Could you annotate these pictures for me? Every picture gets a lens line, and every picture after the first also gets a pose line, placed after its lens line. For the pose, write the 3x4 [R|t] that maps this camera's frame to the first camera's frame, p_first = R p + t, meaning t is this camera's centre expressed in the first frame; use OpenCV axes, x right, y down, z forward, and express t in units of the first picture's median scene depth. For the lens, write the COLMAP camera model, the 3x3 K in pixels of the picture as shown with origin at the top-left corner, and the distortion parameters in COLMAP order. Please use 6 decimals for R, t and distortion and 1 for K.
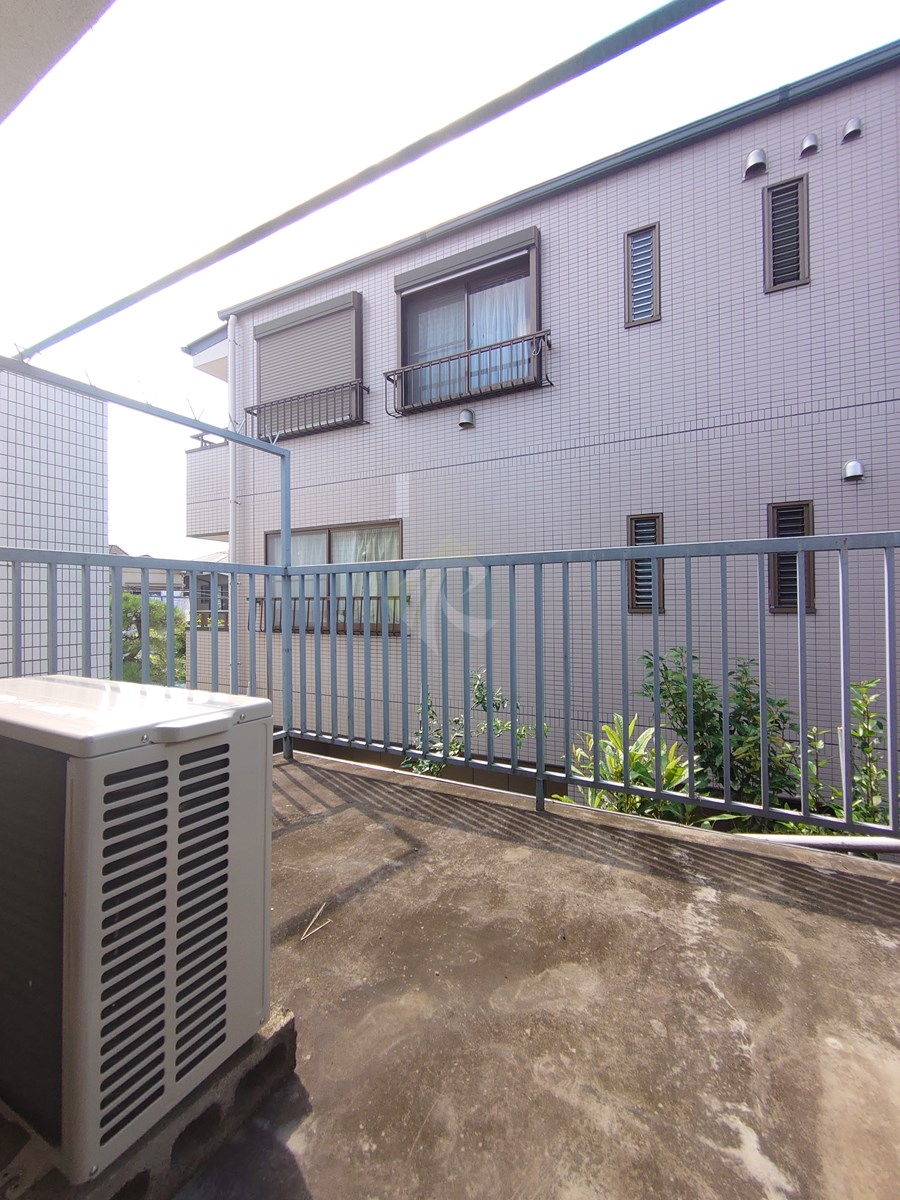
lens RADIAL K [[510.4, 0, 455.2], [0, 510.4, 598.3], [0, 0, 1]] dist [-0.008166, -0.002691]
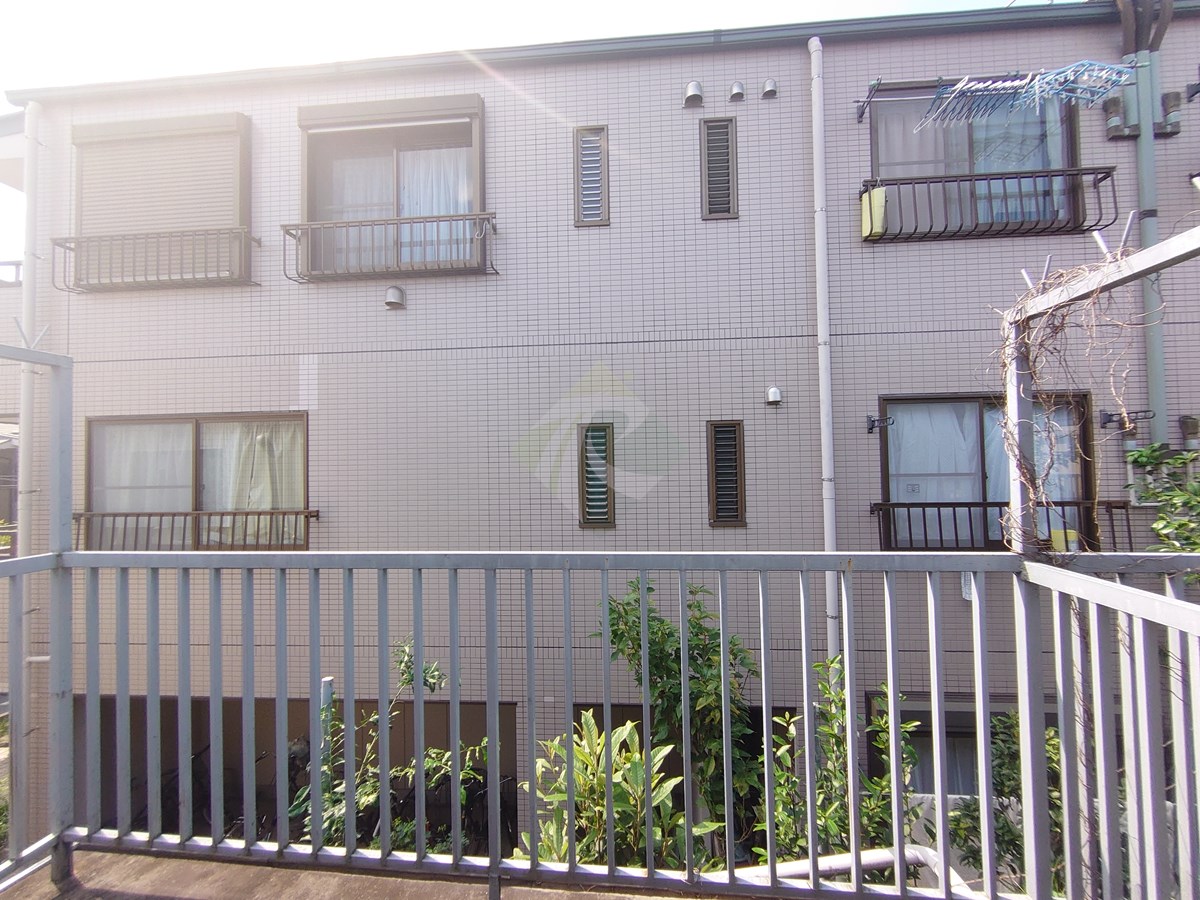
lens RADIAL K [[510.4, 0, 611.6], [0, 510.4, 454.9], [0, 0, 1]] dist [-0.008166, -0.002691]
pose [[0.914663, 0.000337, 0.404217, 0.009538], [0.007187, 0.999828, -0.017096, -0.075300], [-0.404153, 0.018542, 0.914503, 0.091517]]
